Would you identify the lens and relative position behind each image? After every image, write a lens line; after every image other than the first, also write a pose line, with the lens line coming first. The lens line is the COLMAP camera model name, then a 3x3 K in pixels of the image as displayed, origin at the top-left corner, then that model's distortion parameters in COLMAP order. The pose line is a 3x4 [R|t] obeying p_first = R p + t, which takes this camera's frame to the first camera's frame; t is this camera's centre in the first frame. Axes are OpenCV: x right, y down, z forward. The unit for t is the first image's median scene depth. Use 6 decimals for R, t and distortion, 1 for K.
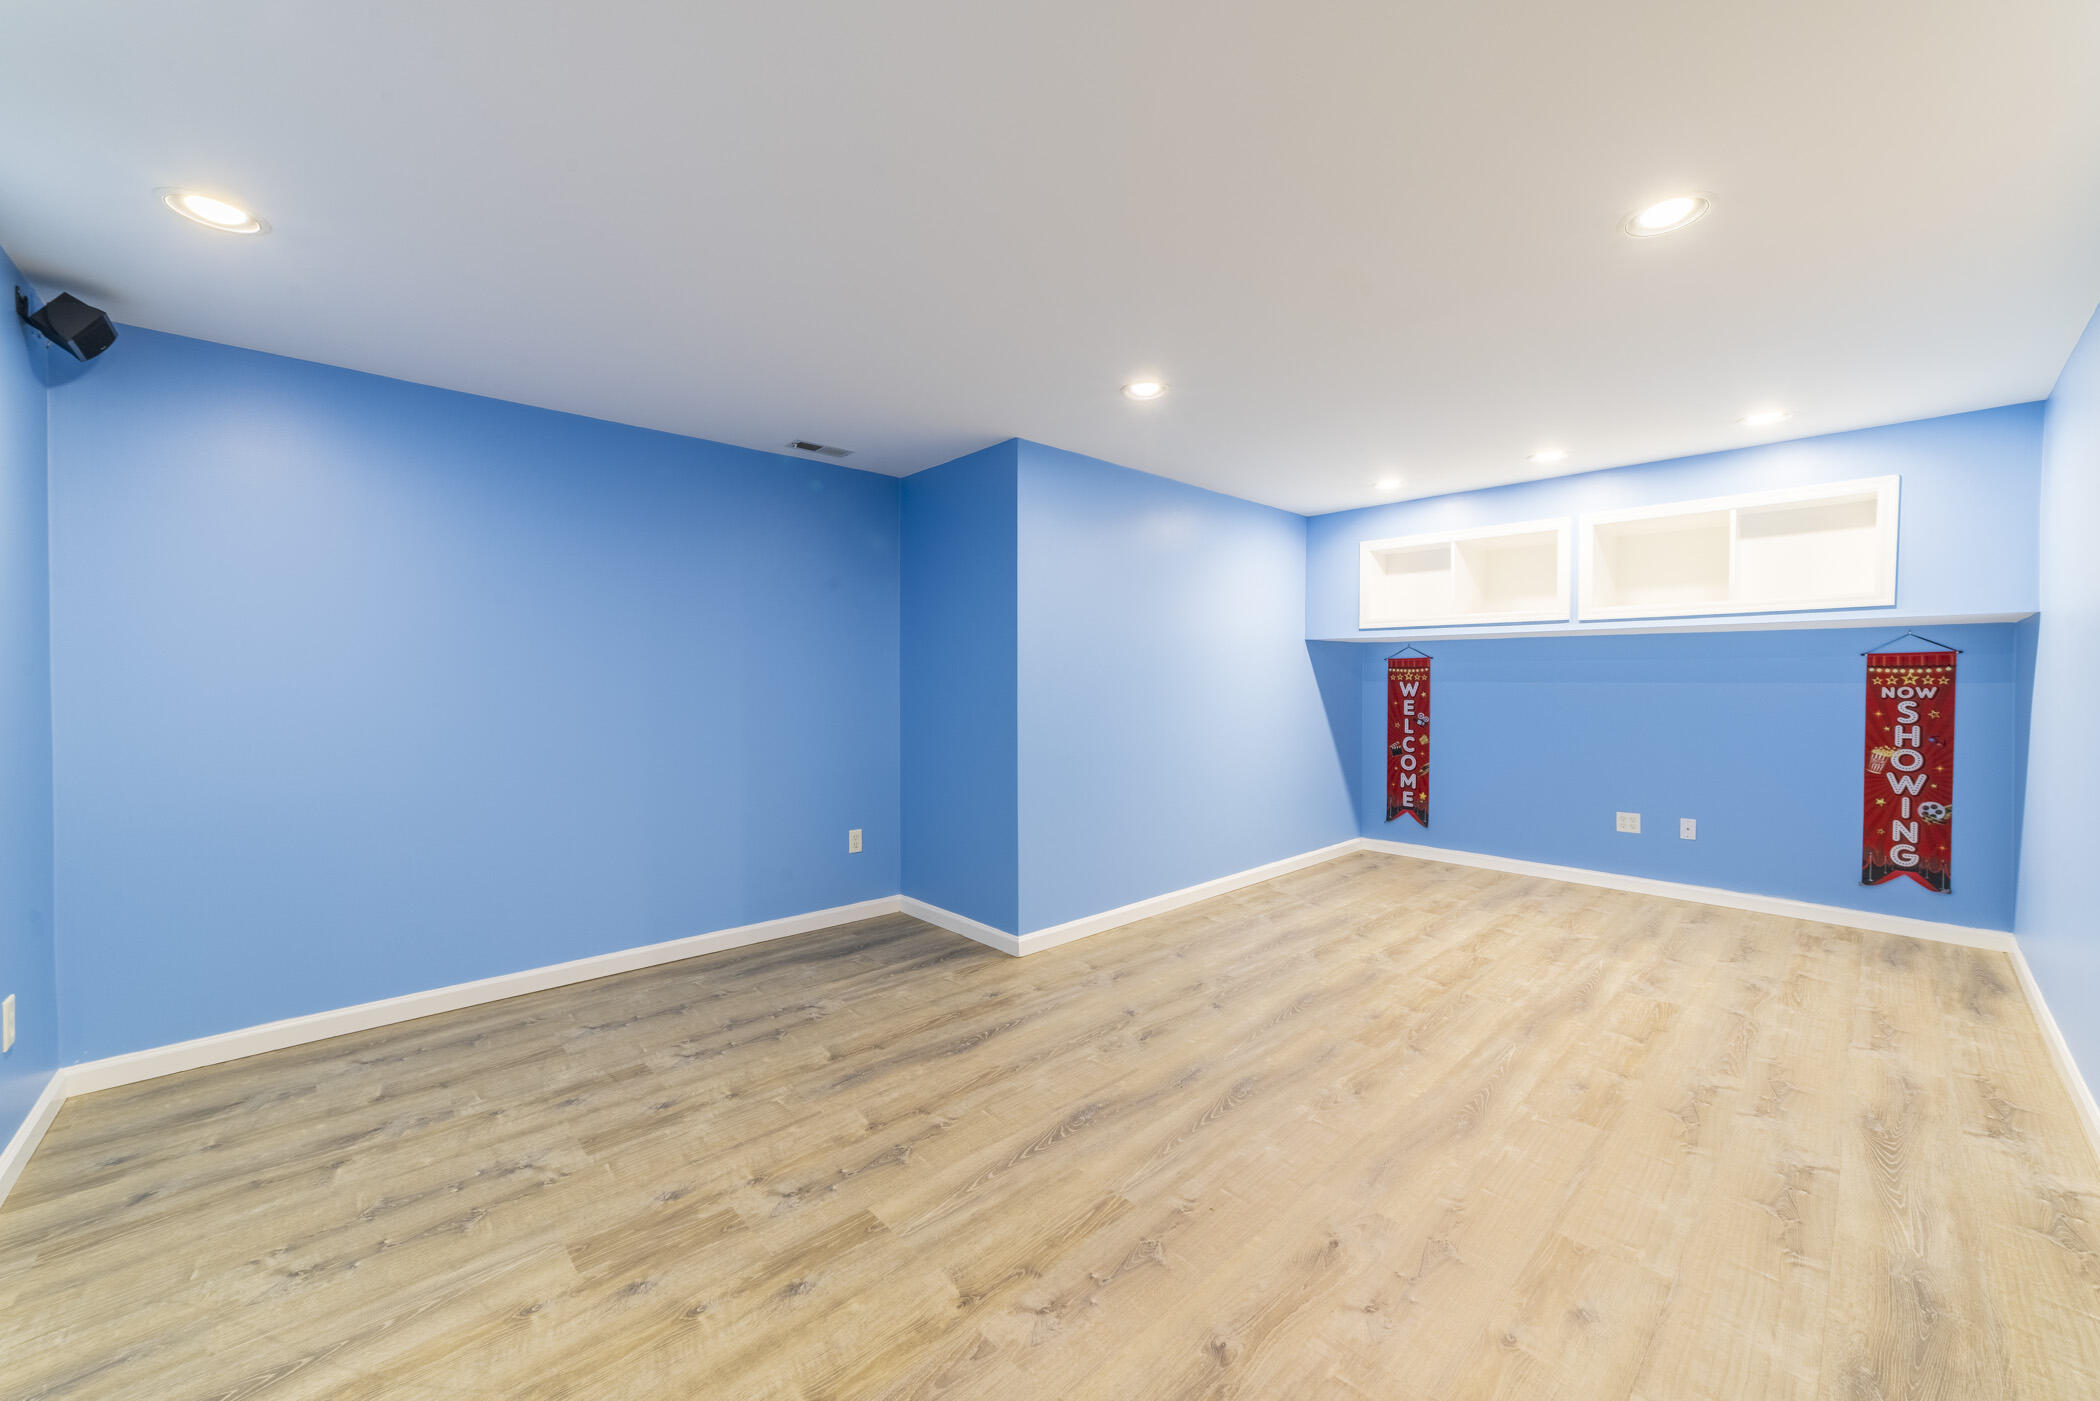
lens RADIAL K [[796.0, 0, 1046.0], [0, 796.0, 685.4], [0, 0, 1]] dist [-0.019096, 0.006535]
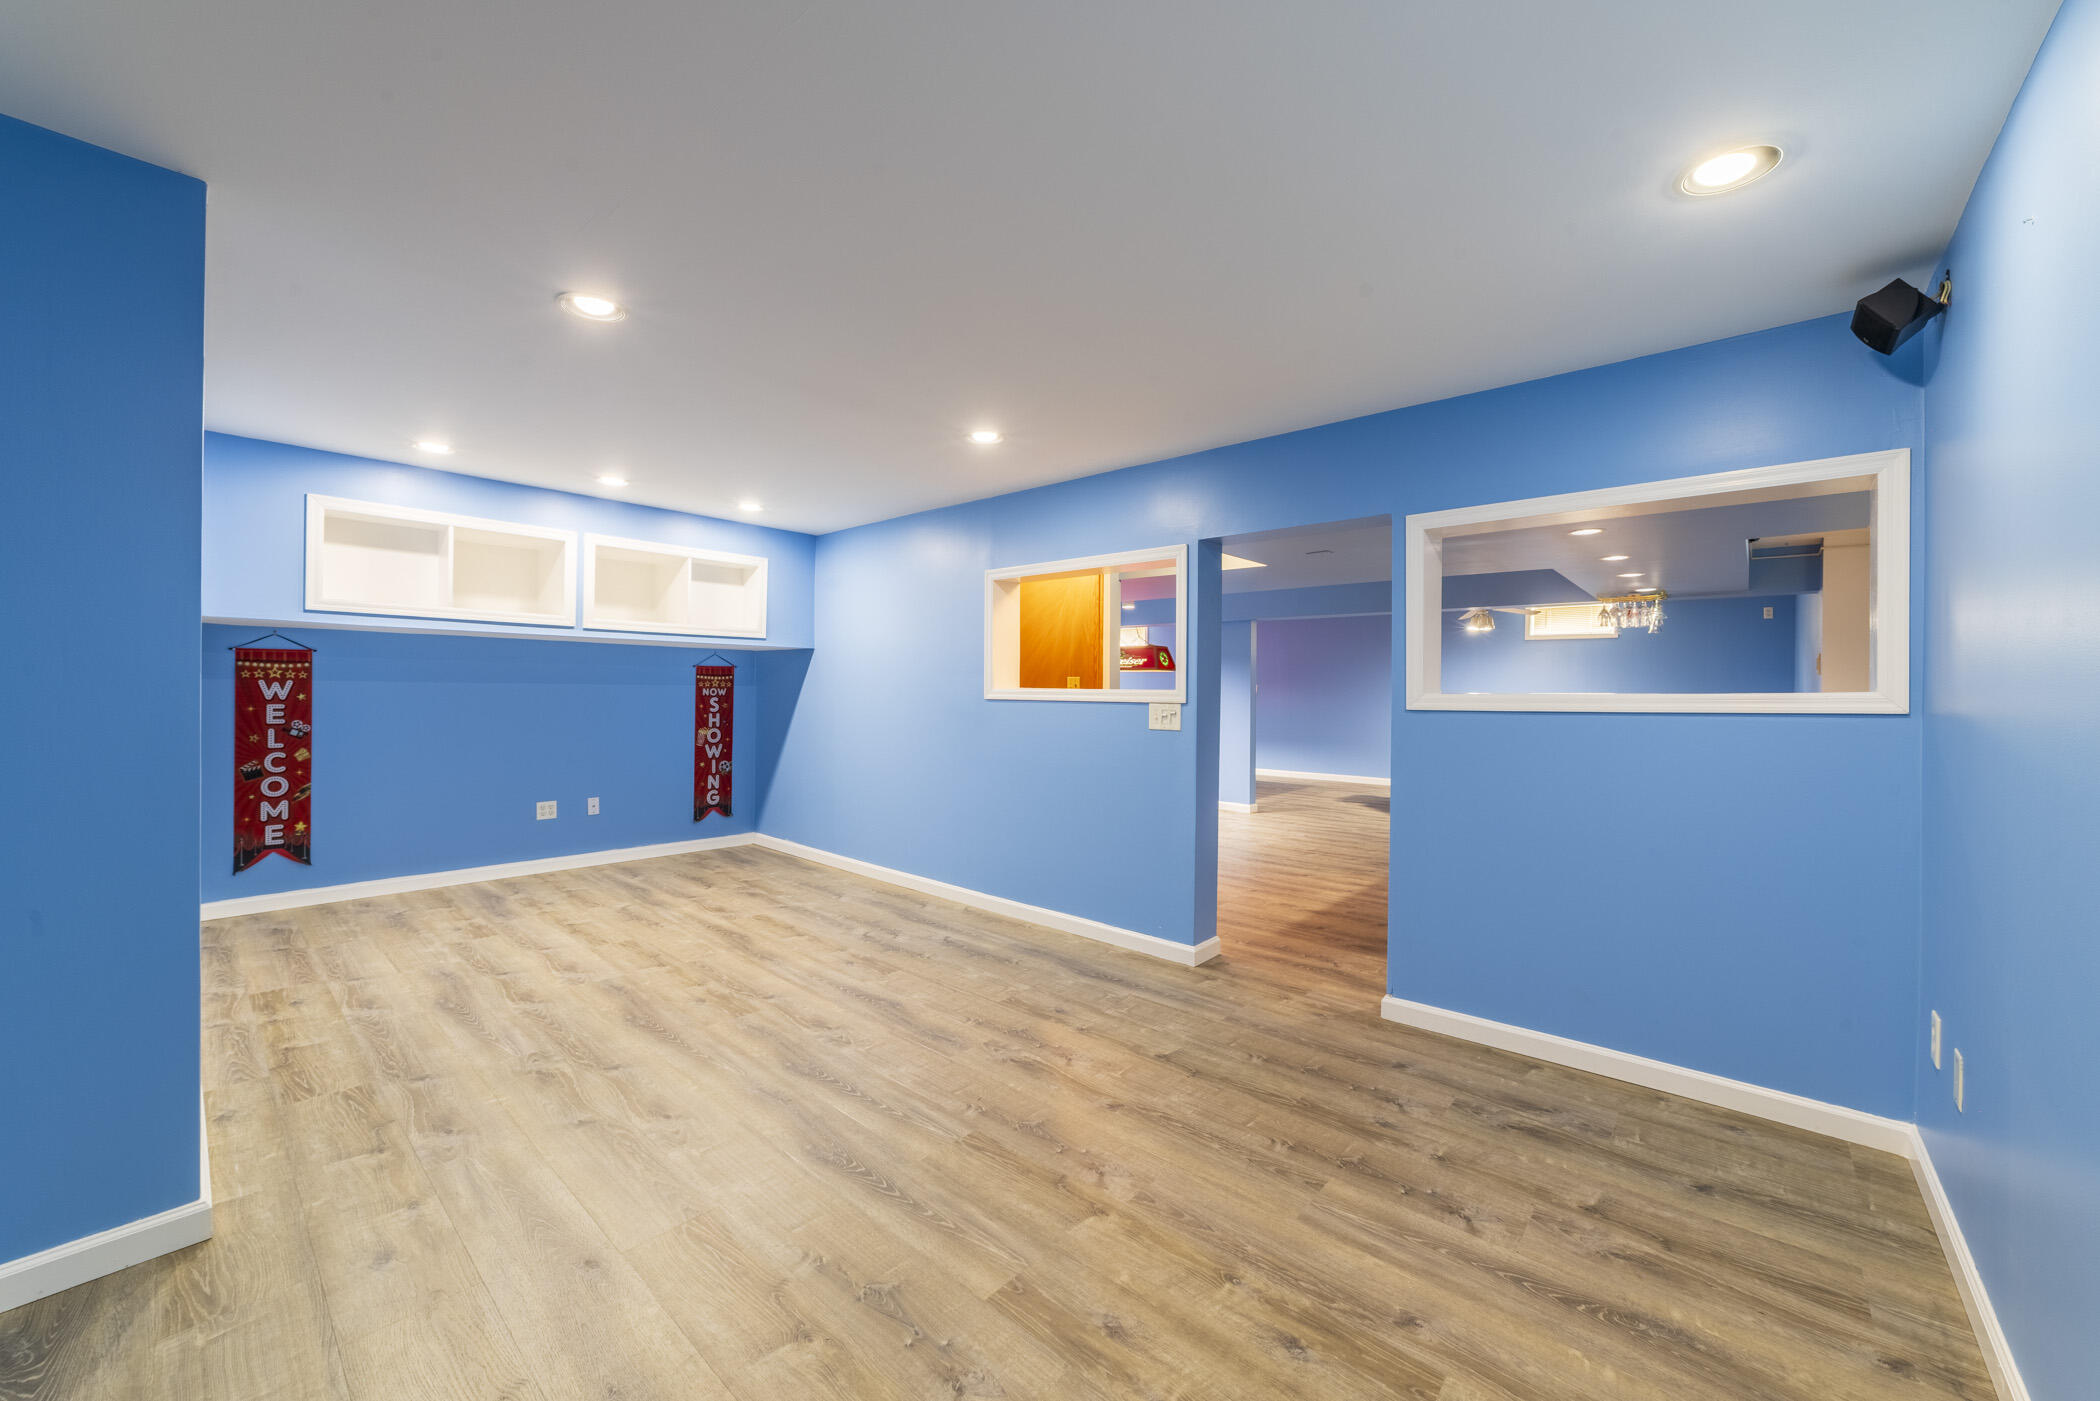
lens RADIAL K [[796.0, 0, 1040.9], [0, 796.0, 701.0], [0, 0, 1]] dist [-0.019096, 0.006535]
pose [[-0.081543, -0.019212, 0.996485, -0.519440], [-0.010001, 0.999780, 0.018458, -0.008510], [-0.996620, -0.008461, -0.081718, 0.484176]]
